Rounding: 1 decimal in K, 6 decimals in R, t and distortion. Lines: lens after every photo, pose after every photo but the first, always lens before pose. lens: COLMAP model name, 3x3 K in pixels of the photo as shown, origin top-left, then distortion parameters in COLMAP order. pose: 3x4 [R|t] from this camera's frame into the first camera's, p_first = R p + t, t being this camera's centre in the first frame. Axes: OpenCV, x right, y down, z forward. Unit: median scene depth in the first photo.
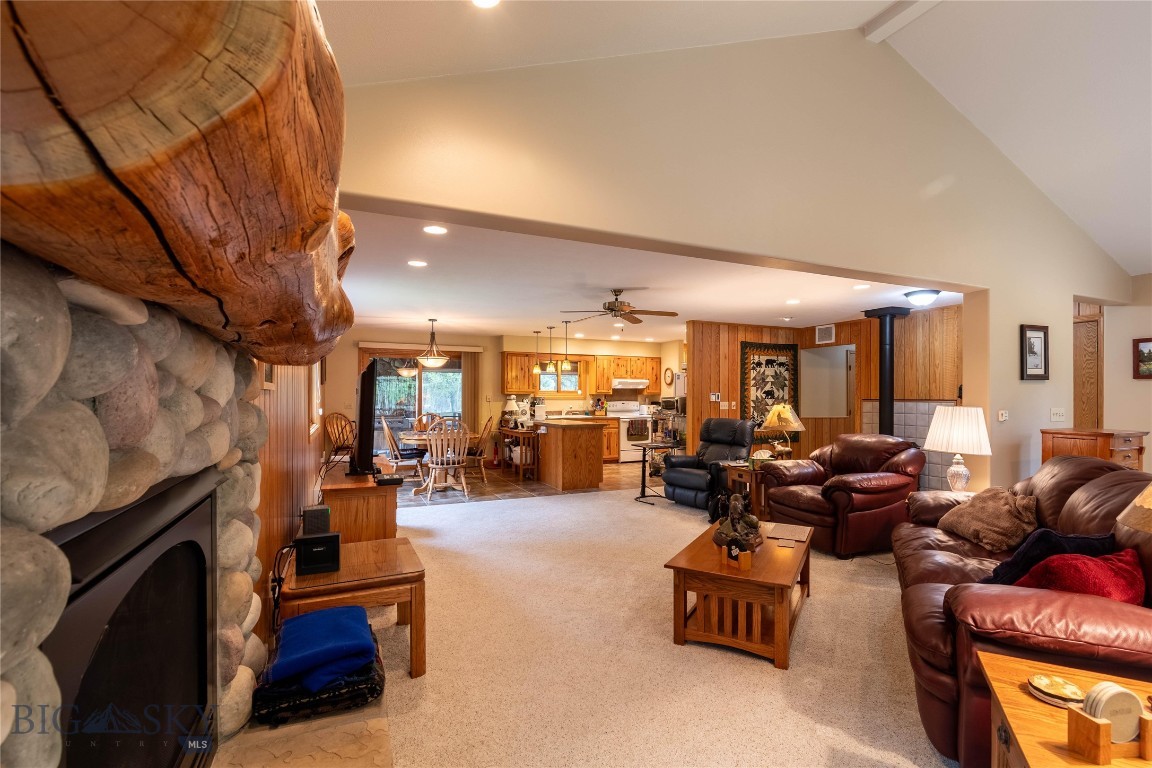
lens RADIAL K [[528.8, 0, 577.9], [0, 528.8, 395.2], [0, 0, 1]] dist [-0.000425, -0.000643]
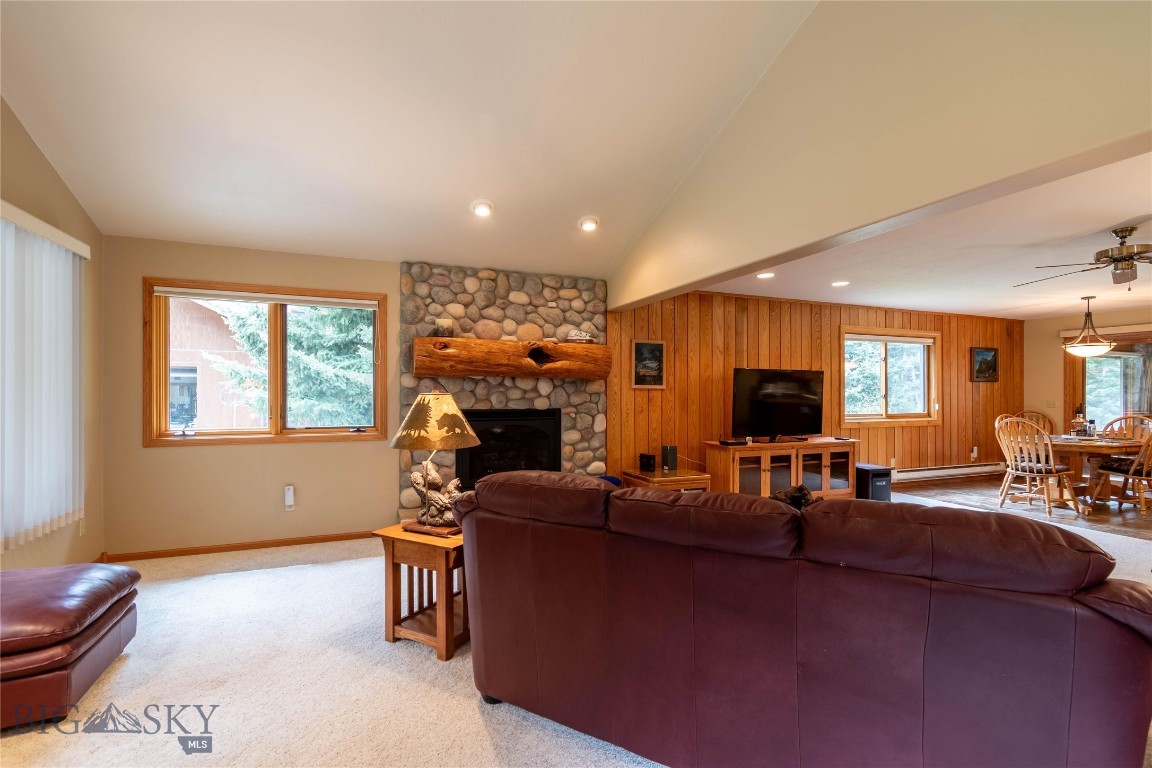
lens RADIAL K [[515.5, 0, 575.1], [0, 515.5, 390.2], [0, 0, 1]] dist [-0.000264, -0.000268]
pose [[-0.036813, -0.004868, -0.999310, 0.571074], [-0.001476, 0.999987, -0.004817, 0.003411], [0.999321, 0.001297, -0.036819, 0.268453]]
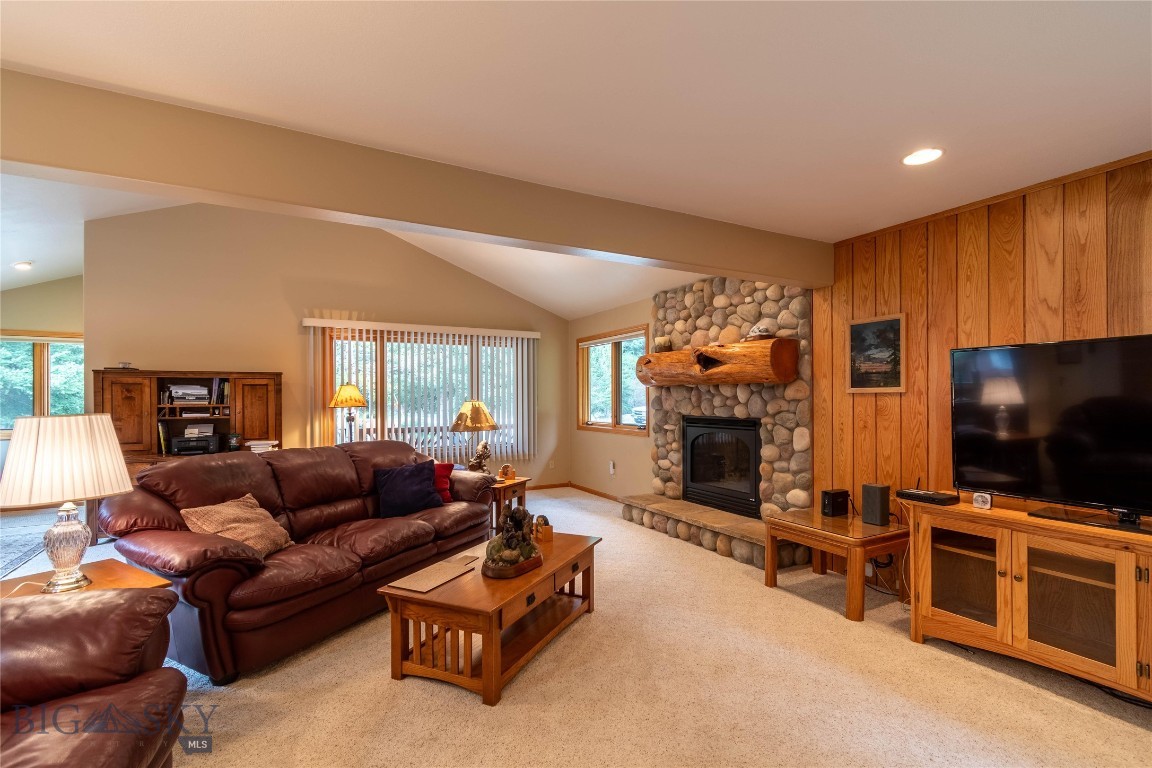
lens RADIAL K [[515.2, 0, 575.4], [0, 515.2, 400.2], [0, 0, 1]] dist [0.000981, 0.000191]
pose [[-0.997301, 0.002793, -0.073363, 0.116777], [0.002796, 0.999996, 0.000072, 0.003465], [0.073363, -0.000134, -0.997305, 0.821760]]
